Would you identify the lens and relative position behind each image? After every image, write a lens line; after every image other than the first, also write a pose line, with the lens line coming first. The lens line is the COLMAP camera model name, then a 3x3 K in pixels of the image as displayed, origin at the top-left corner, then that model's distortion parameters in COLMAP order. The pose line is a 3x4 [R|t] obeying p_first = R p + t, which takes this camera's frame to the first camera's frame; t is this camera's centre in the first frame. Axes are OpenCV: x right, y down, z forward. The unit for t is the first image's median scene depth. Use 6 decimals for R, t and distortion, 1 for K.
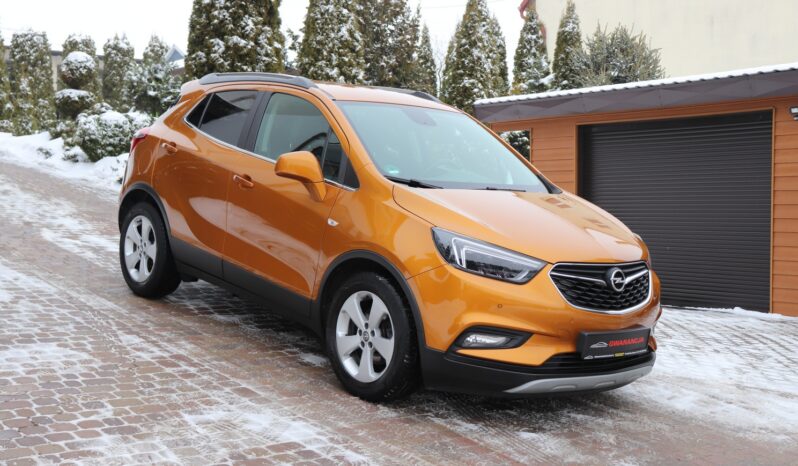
lens RADIAL K [[1064.8, 0, 399.0], [0, 1064.8, 233.0], [0, 0, 1]] dist [0.025053, 0.056891]
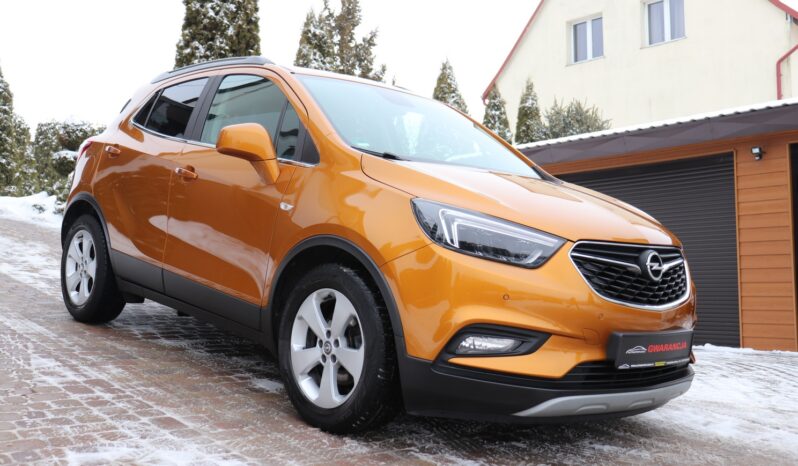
lens RADIAL K [[862.5, 0, 399.0], [0, 862.5, 233.0], [0, 0, 1]] dist [-0.083408, 0.167354]
pose [[0.999681, -0.013096, 0.021607, 0.007505], [0.015025, 0.995676, -0.091670, 0.070201], [-0.020313, 0.091965, 0.995555, 0.364328]]
